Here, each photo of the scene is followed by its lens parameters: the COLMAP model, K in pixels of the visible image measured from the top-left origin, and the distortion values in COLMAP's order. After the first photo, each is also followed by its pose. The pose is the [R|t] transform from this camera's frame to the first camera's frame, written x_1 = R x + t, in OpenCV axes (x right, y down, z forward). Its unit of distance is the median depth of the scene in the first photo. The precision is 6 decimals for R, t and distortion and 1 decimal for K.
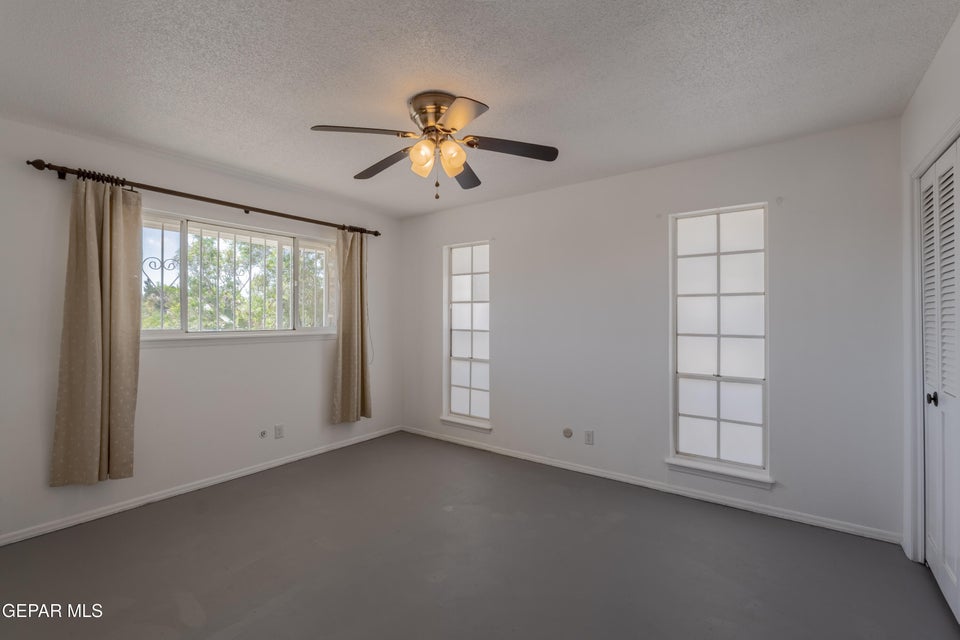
lens RADIAL K [[418.8, 0, 485.2], [0, 418.8, 318.1], [0, 0, 1]] dist [-0.009516, 0.000688]
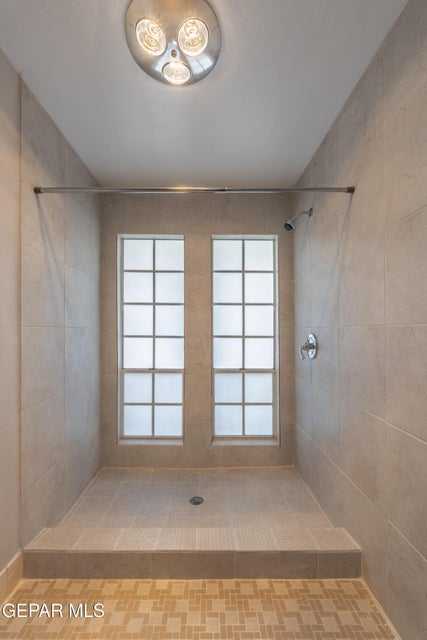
lens RADIAL K [[379.2, 0, 208.7], [0, 379.2, 318.0], [0, 0, 1]] dist [-0.005060, -0.000119]
pose [[0.794869, 0.010000, 0.606699, -0.223157], [-0.002624, 0.999911, -0.013043, 0.000167], [-0.606775, 0.008776, 0.794825, 0.165590]]
